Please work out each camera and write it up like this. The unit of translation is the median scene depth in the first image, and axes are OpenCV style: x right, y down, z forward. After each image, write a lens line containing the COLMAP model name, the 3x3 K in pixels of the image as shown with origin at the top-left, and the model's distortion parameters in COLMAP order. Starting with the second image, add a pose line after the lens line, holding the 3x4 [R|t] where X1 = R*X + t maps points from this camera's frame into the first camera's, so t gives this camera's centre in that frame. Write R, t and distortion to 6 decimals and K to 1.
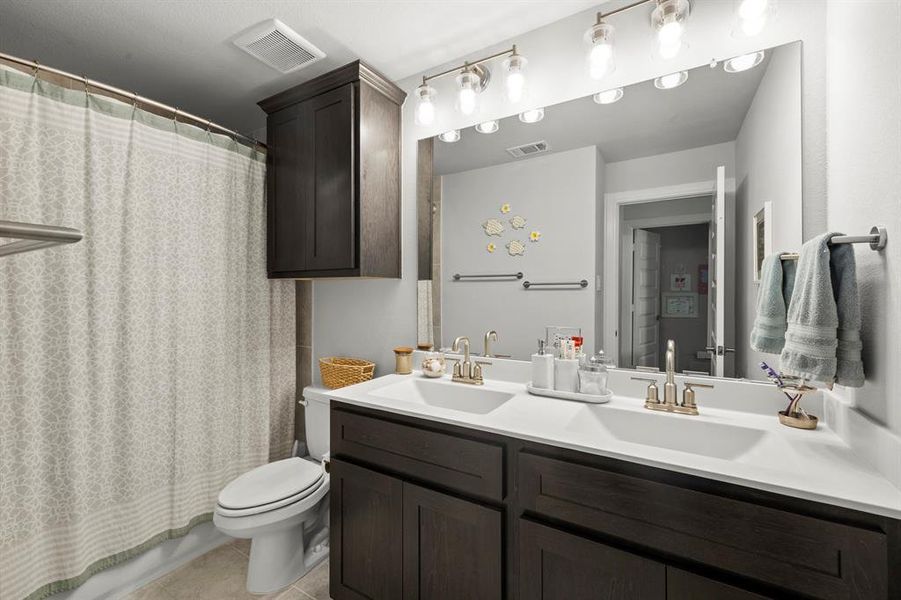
lens RADIAL K [[386.1, 0, 446.8], [0, 386.1, 296.4], [0, 0, 1]] dist [-0.003285, -0.000959]
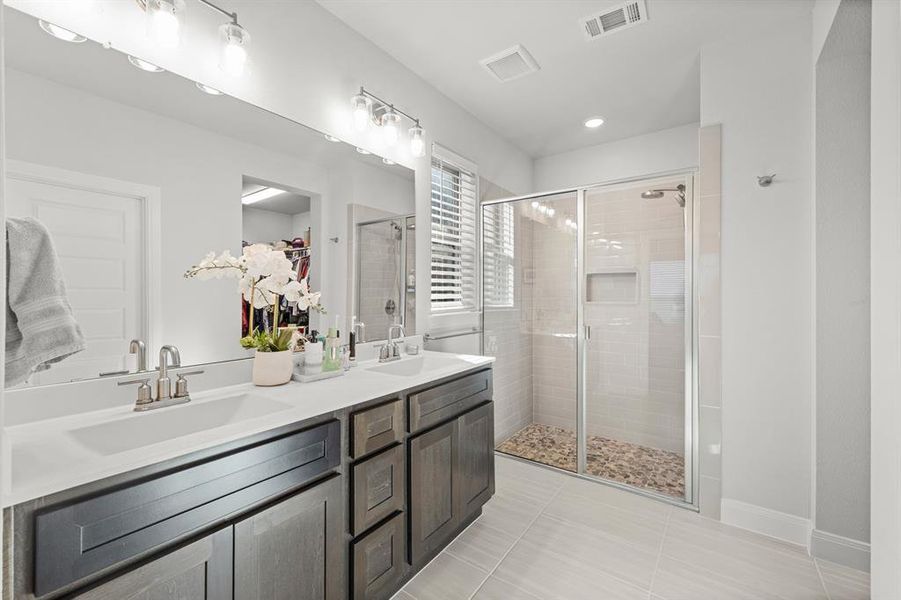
lens RADIAL K [[386.1, 0, 444.0], [0, 386.1, 295.0], [0, 0, 1]] dist [-0.003285, -0.000959]
pose [[0.088107, -0.011253, 0.996047, -0.339390], [-0.004420, 0.999922, 0.011688, -0.000728], [-0.996101, -0.005432, 0.088051, 0.209564]]
